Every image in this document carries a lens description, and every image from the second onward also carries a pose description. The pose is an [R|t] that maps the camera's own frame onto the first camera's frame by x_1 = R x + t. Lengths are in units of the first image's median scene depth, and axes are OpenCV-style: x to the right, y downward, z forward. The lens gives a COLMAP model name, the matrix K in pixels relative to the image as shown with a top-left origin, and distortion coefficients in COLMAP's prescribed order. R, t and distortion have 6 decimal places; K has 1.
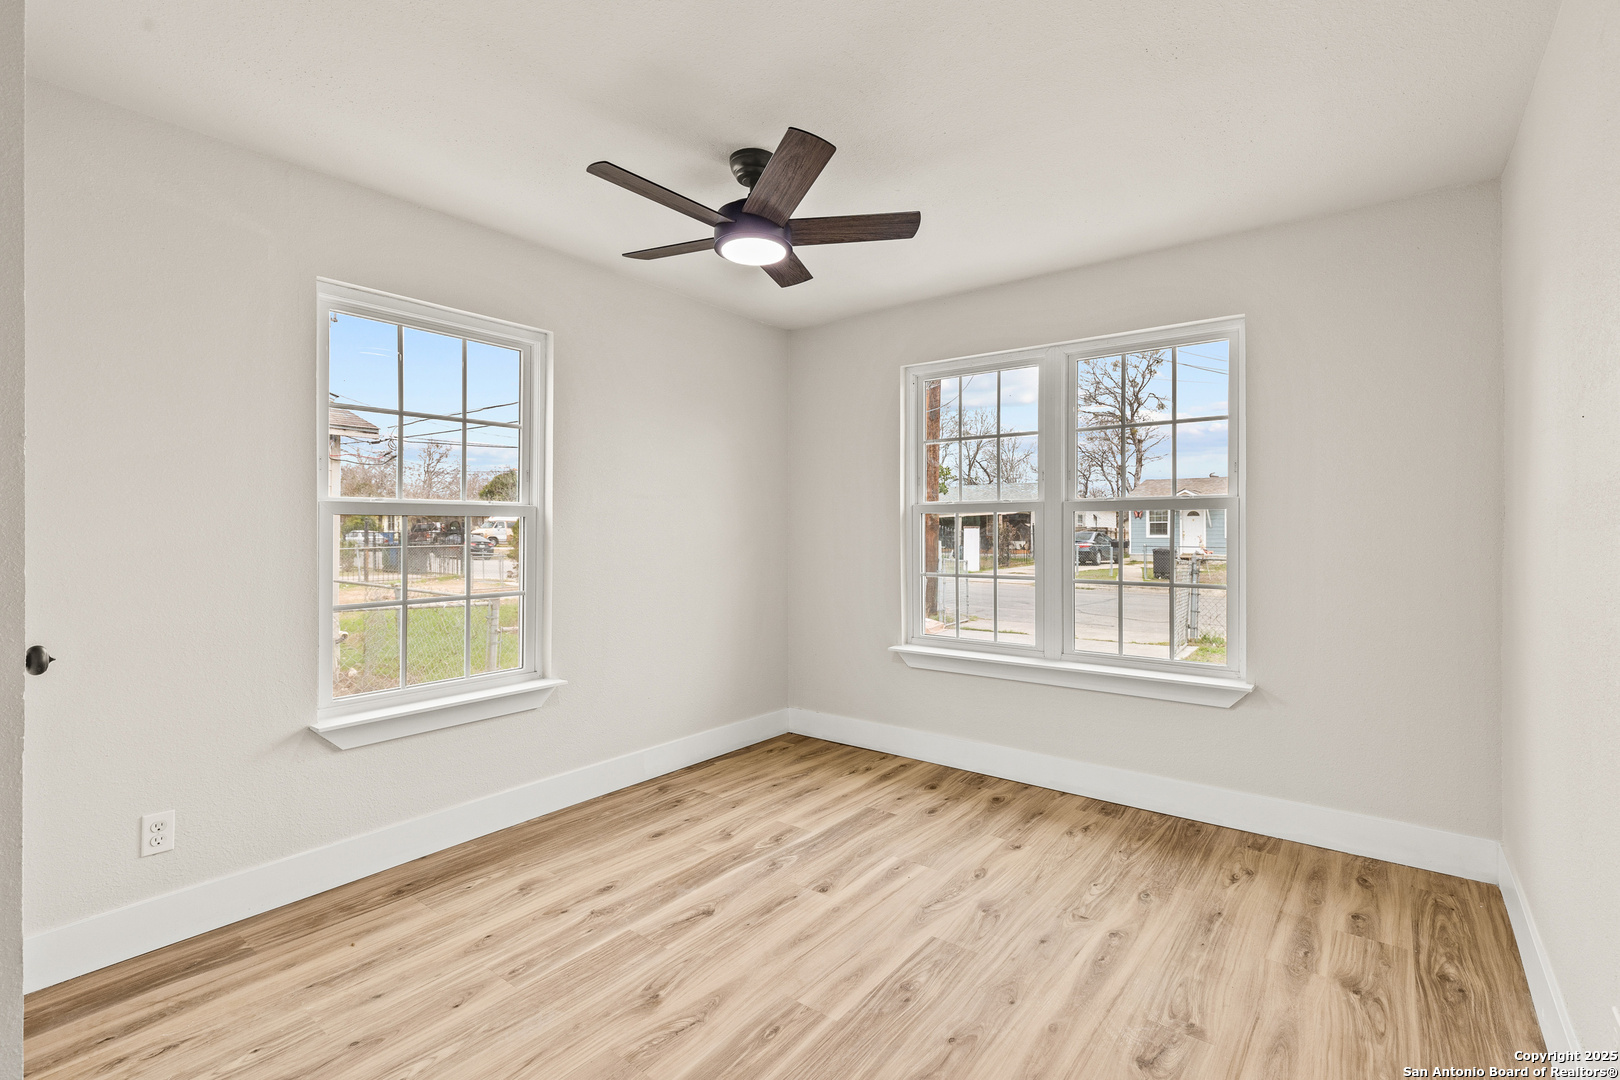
lens RADIAL K [[739.7, 0, 807.2], [0, 739.7, 536.0], [0, 0, 1]] dist [0.004709, 0.000350]
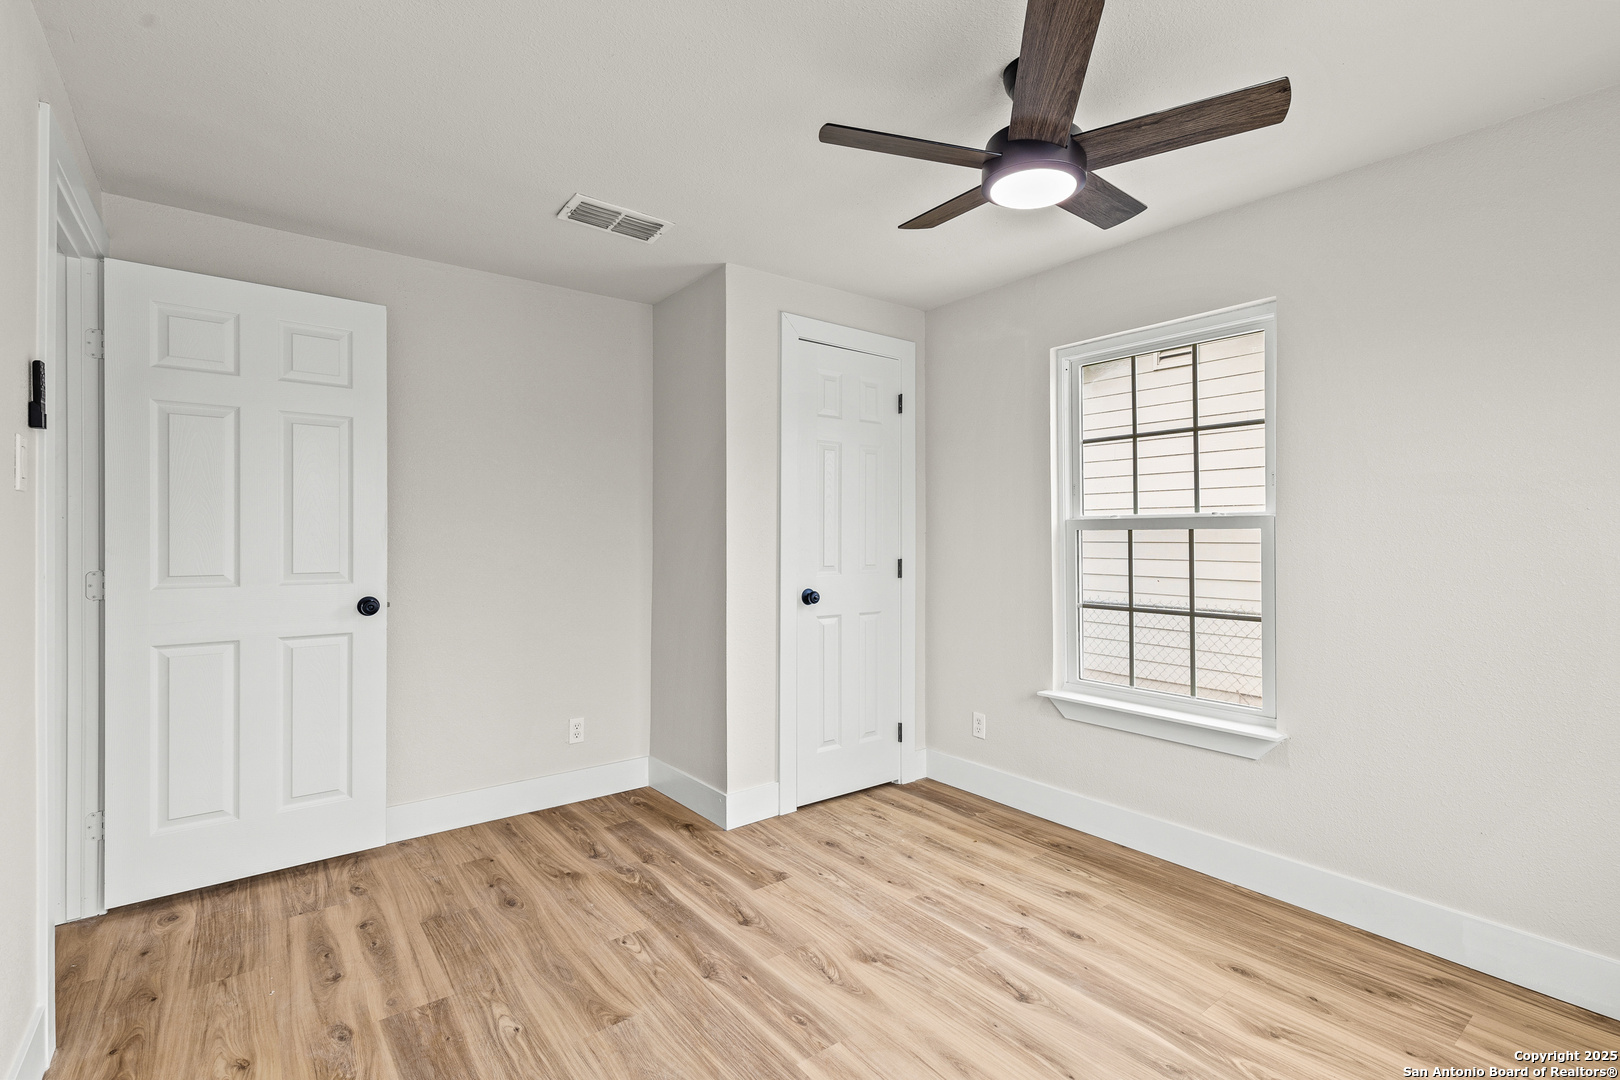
lens RADIAL K [[739.7, 0, 834.7], [0, 739.7, 538.1], [0, 0, 1]] dist [0.004709, 0.000350]
pose [[-0.231943, 0.000657, -0.972729, 0.793395], [-0.009622, 0.999949, 0.002970, -0.019264], [0.972682, 0.010048, -0.231925, 1.051501]]
